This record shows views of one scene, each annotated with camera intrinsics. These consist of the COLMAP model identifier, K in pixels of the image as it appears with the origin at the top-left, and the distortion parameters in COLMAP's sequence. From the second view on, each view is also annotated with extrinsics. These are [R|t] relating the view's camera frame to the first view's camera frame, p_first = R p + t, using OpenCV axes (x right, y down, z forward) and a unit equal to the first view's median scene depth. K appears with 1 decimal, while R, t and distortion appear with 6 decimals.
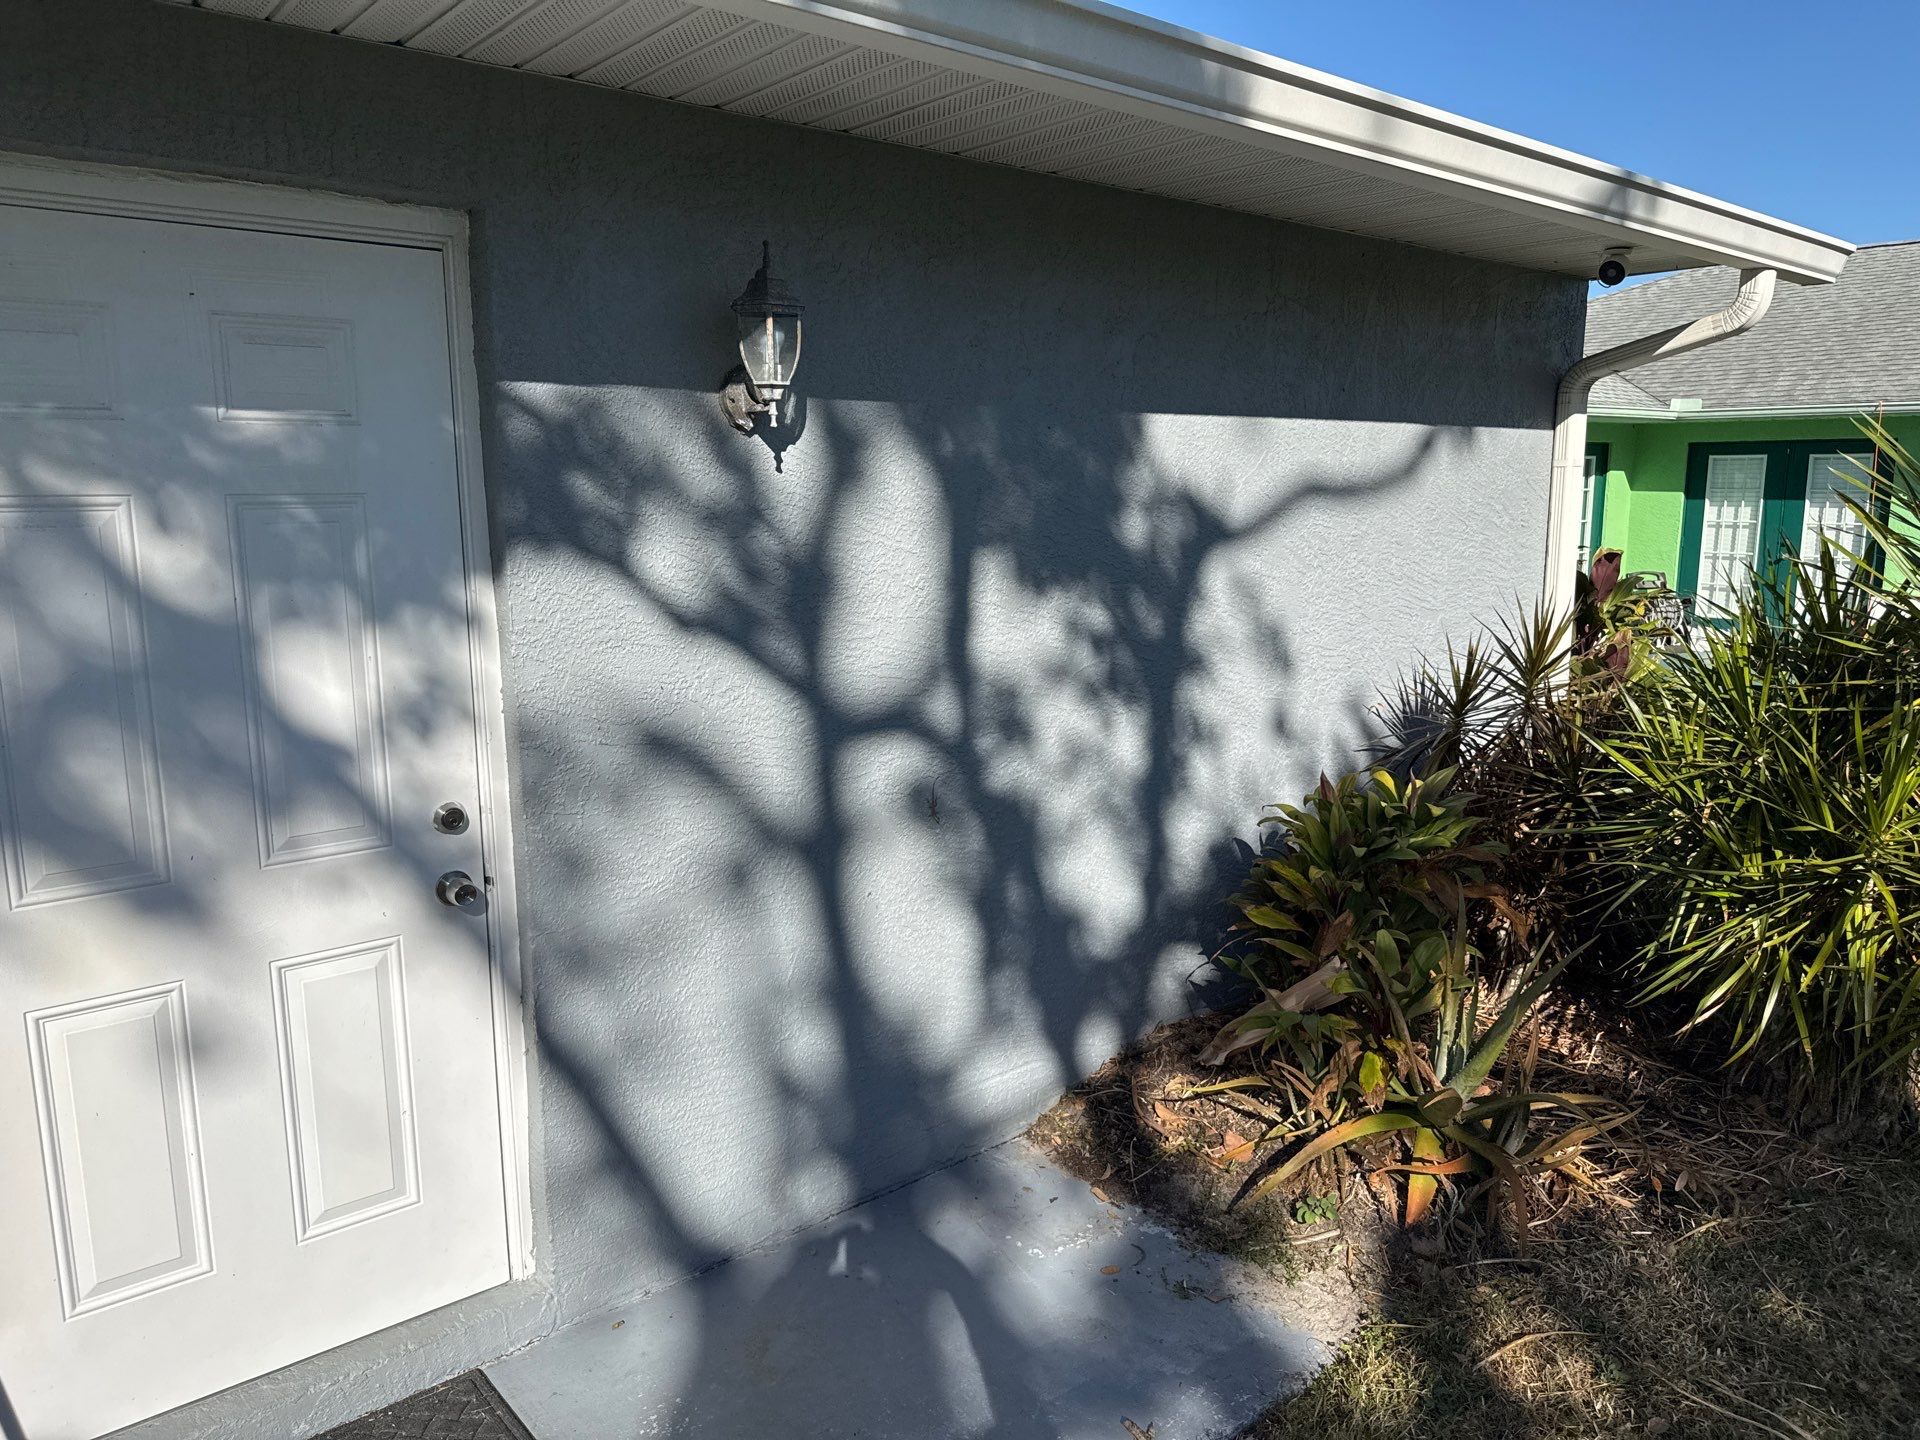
lens RADIAL K [[1365.4, 0, 961.2], [0, 1365.4, 724.4], [0, 0, 1]] dist [0.020410, -0.025452]
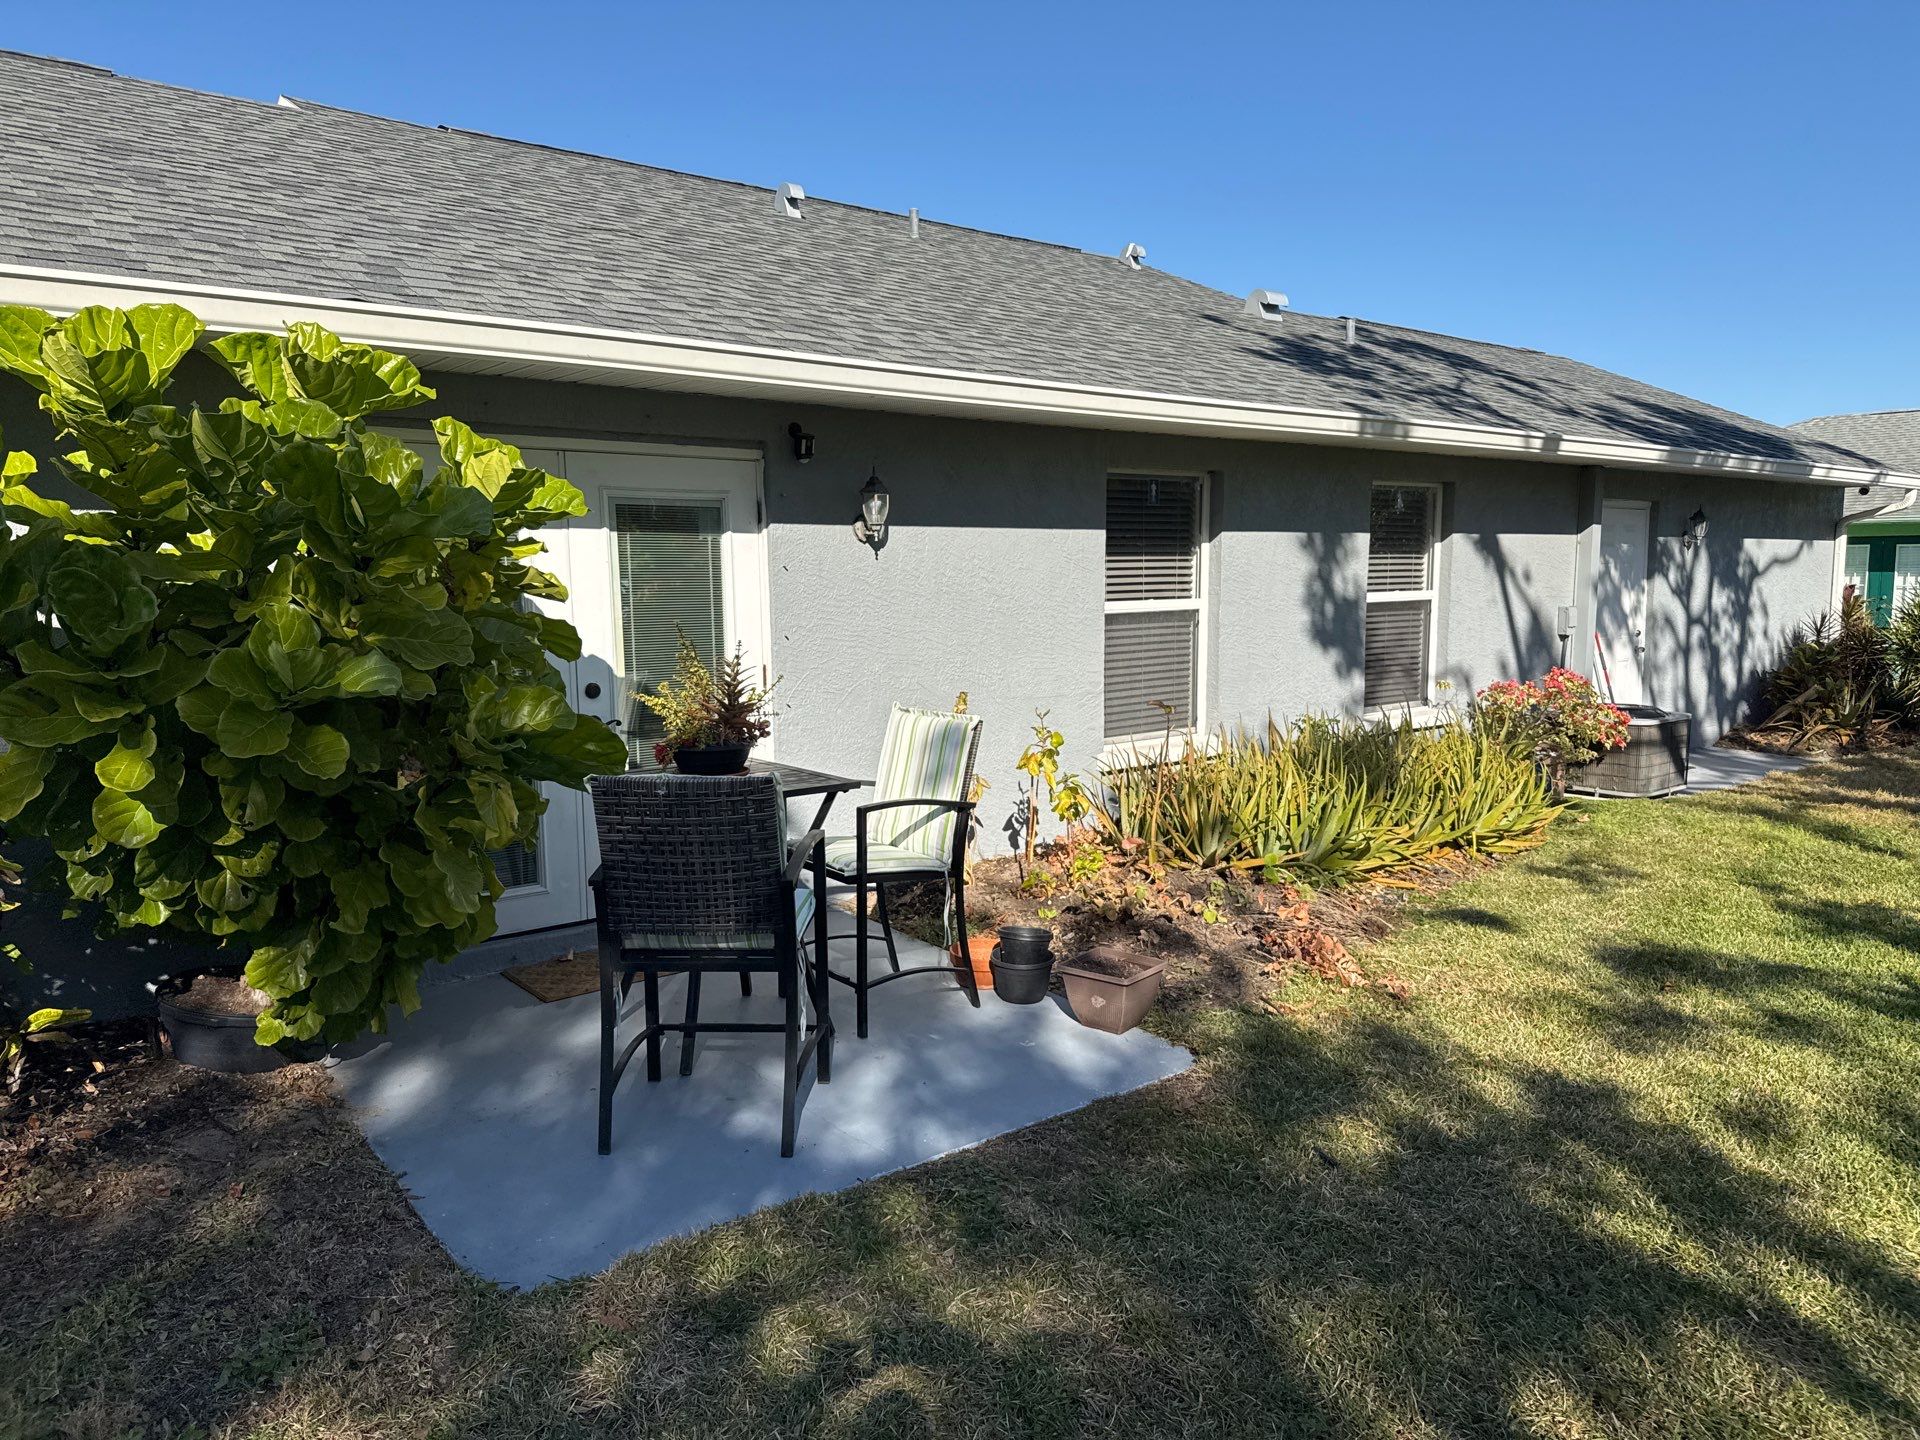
lens RADIAL K [[1365.4, 0, 961.2], [0, 1365.4, 724.4], [0, 0, 1]] dist [0.020410, -0.025452]
pose [[0.999675, -0.006862, -0.024562, -1.825288], [0.005220, 0.997788, -0.066277, 0.479825], [0.024962, 0.066127, 0.997499, -2.581302]]
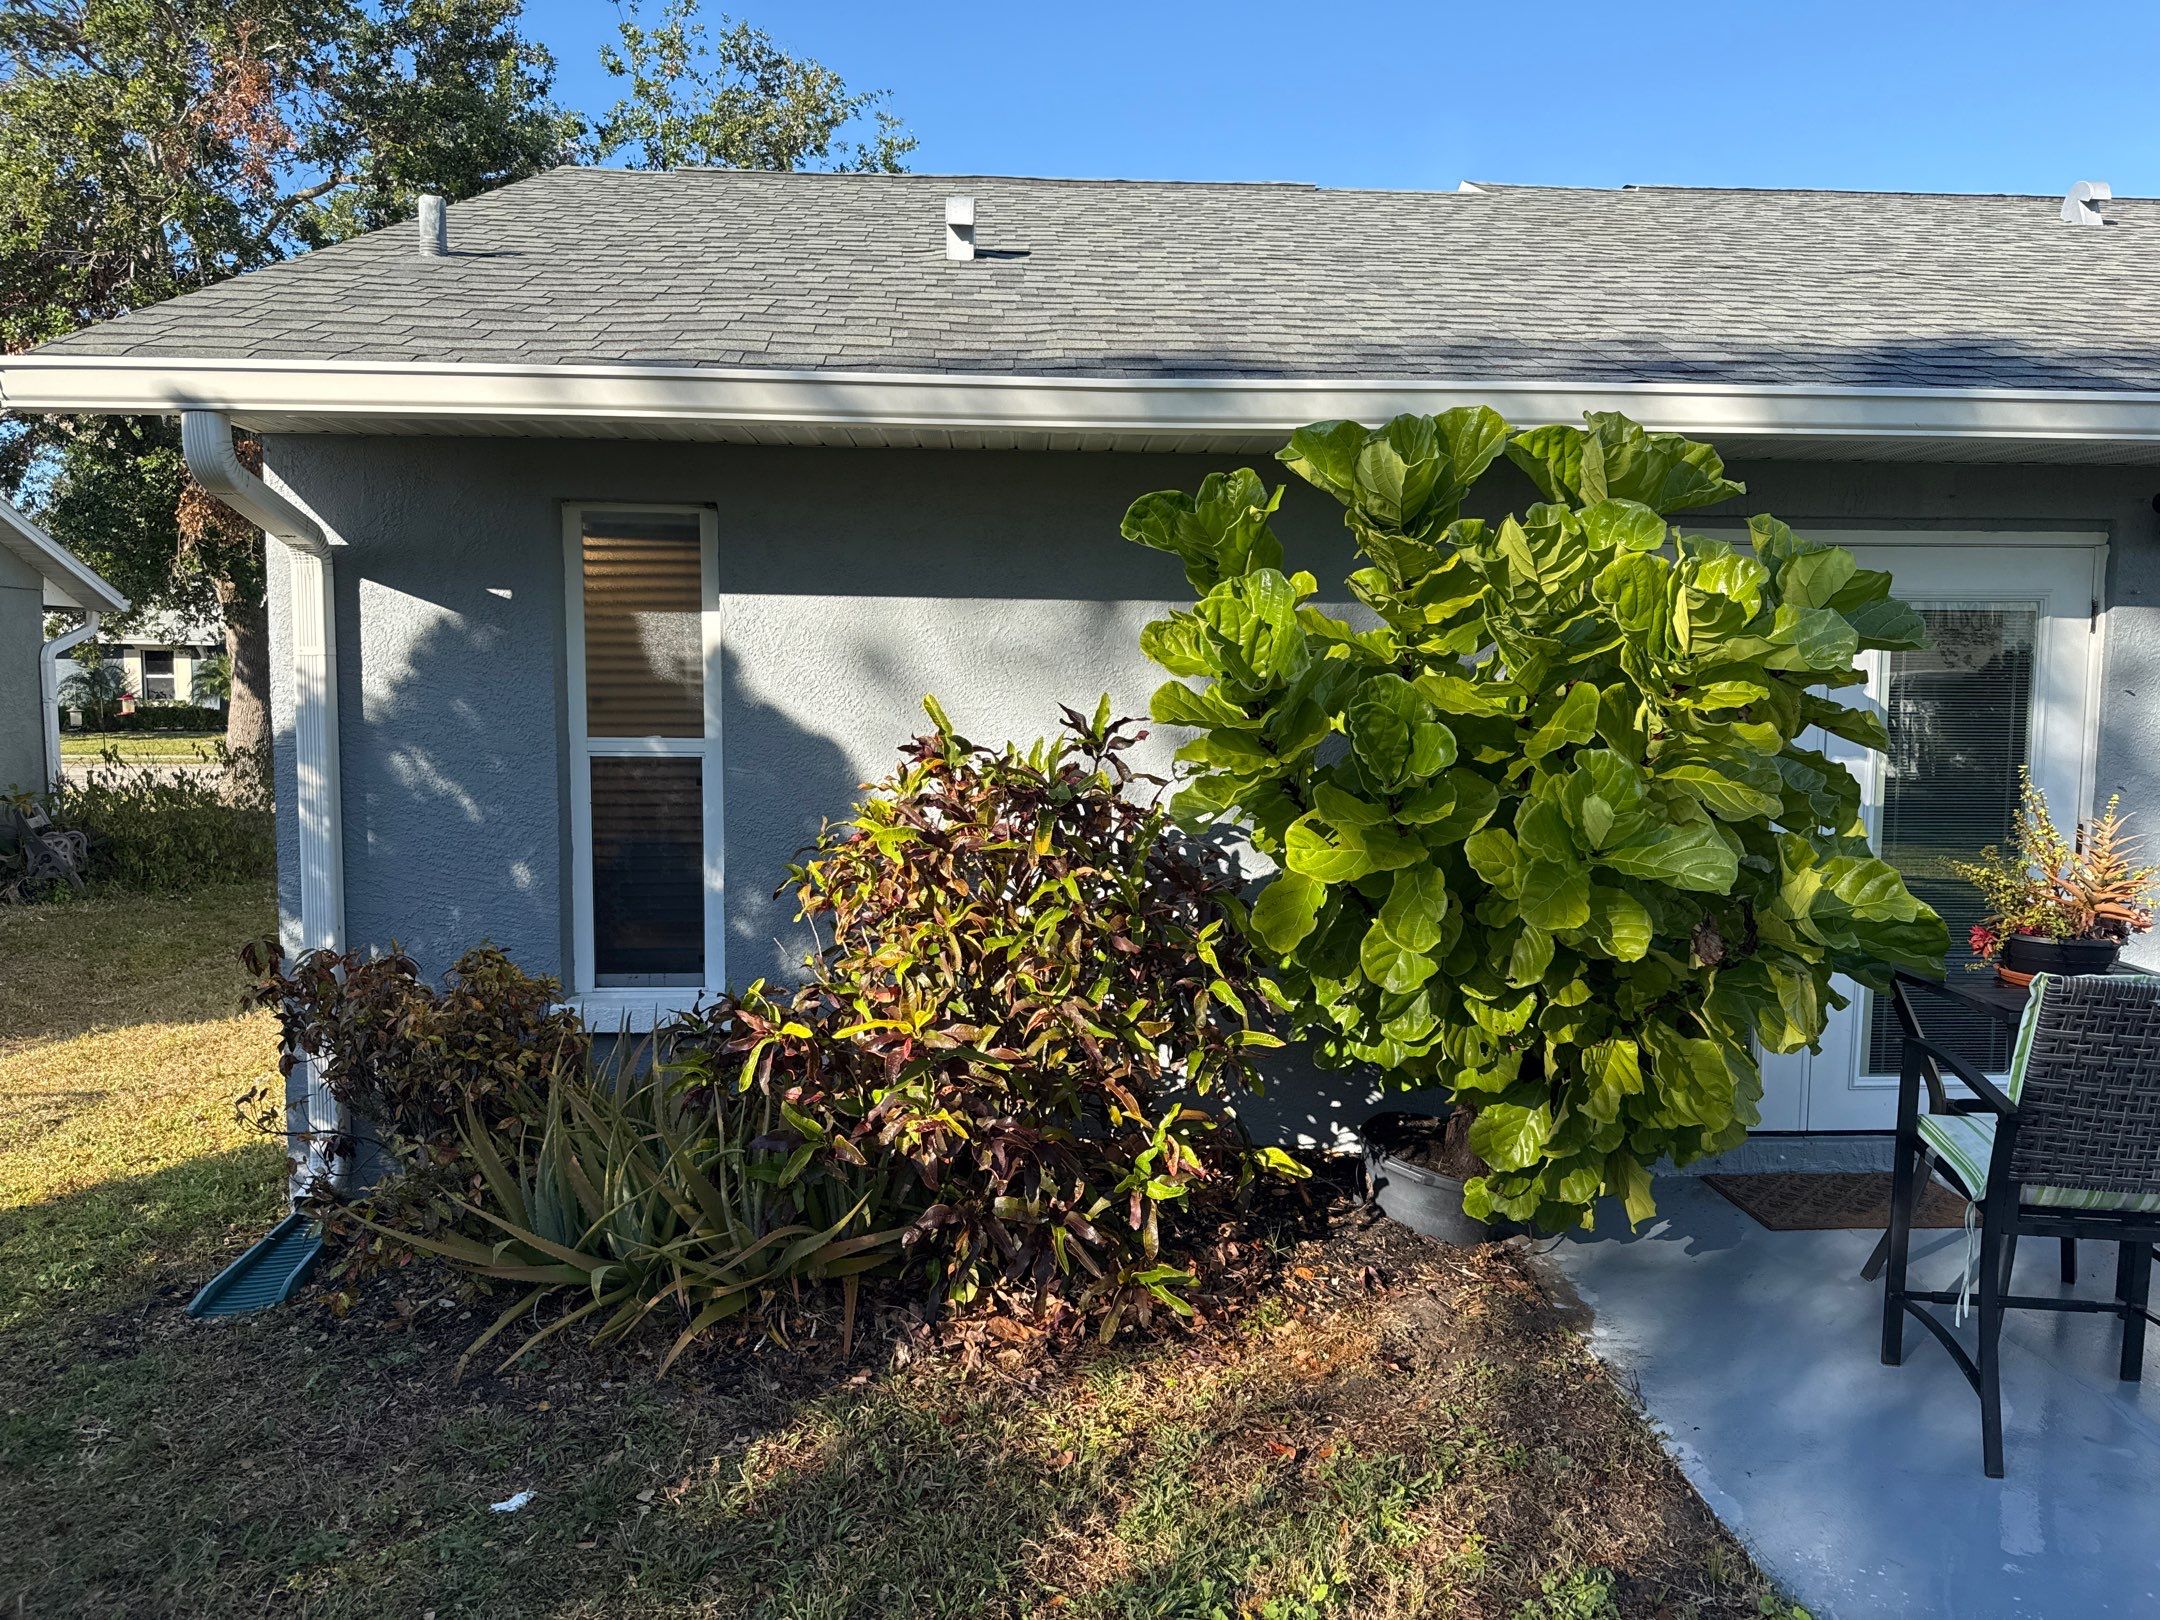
lens RADIAL K [[1540.4, 0, 1072.9], [0, 1540.4, 807.6], [0, 0, 1]] dist [0.014527, -0.017030]
pose [[0.784817, 0.057959, -0.617011, -1.894323], [-0.119646, 0.991057, -0.059090, 0.474490], [0.608068, 0.120198, 0.784733, -2.574004]]
